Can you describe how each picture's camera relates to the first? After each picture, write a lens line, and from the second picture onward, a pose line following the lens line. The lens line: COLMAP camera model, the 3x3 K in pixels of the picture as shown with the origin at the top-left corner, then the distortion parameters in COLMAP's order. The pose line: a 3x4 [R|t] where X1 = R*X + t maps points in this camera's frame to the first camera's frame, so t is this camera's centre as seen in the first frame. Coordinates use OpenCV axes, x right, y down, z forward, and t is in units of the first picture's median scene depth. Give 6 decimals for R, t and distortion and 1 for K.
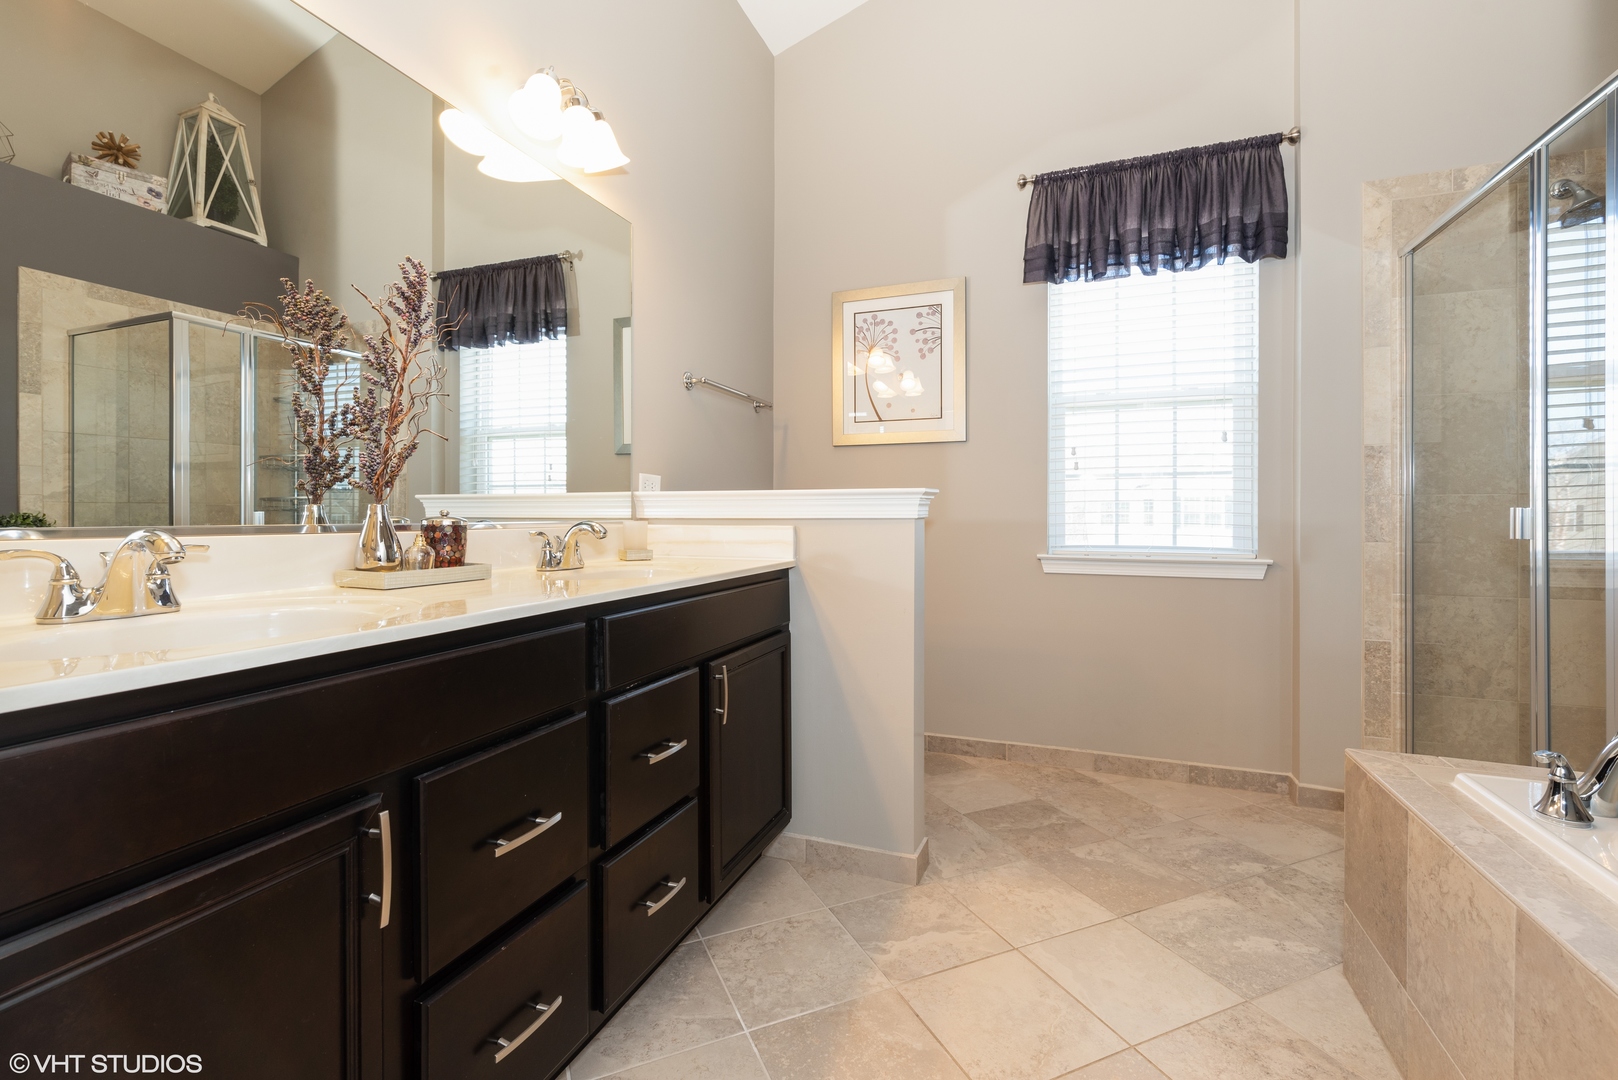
lens RADIAL K [[699.1, 0, 808.5], [0, 699.1, 524.0], [0, 0, 1]] dist [0.003997, 0.000637]
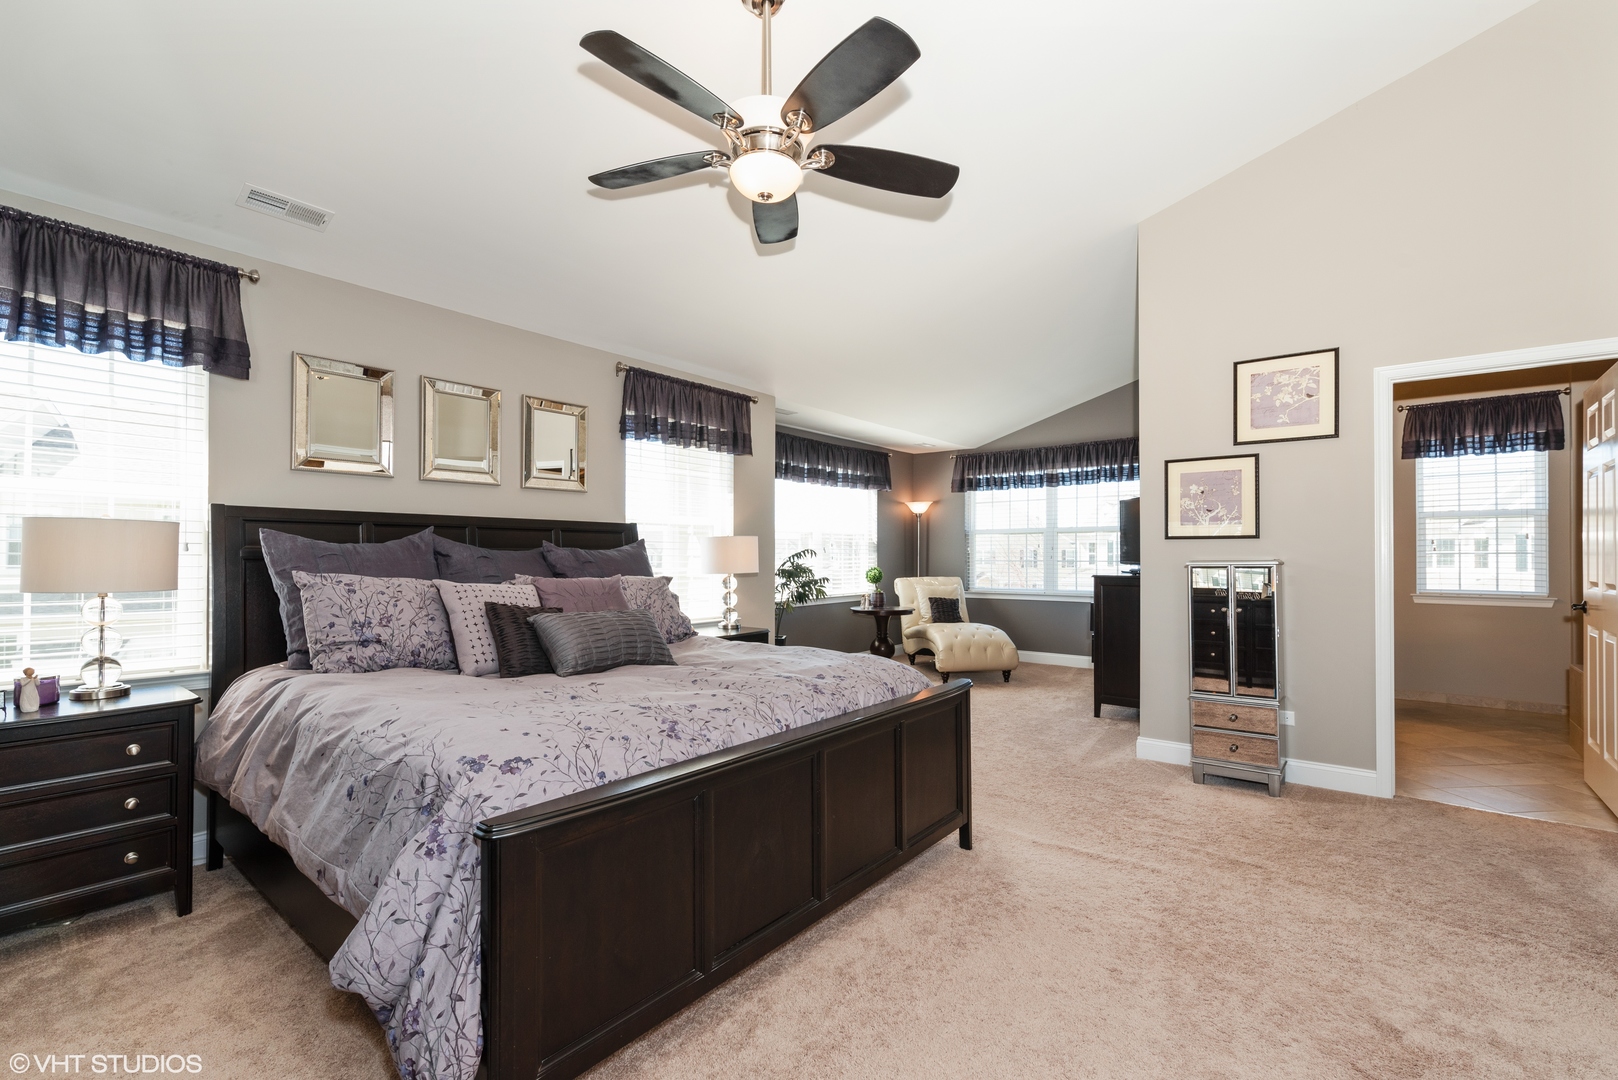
lens RADIAL K [[699.1, 0, 807.2], [0, 699.1, 553.0], [0, 0, 1]] dist [0.003997, 0.000637]
pose [[0.949178, -0.000859, -0.314740, -0.715838], [-0.002748, 0.999936, -0.011017, -0.048162], [0.314729, 0.011322, 0.949114, -1.527406]]
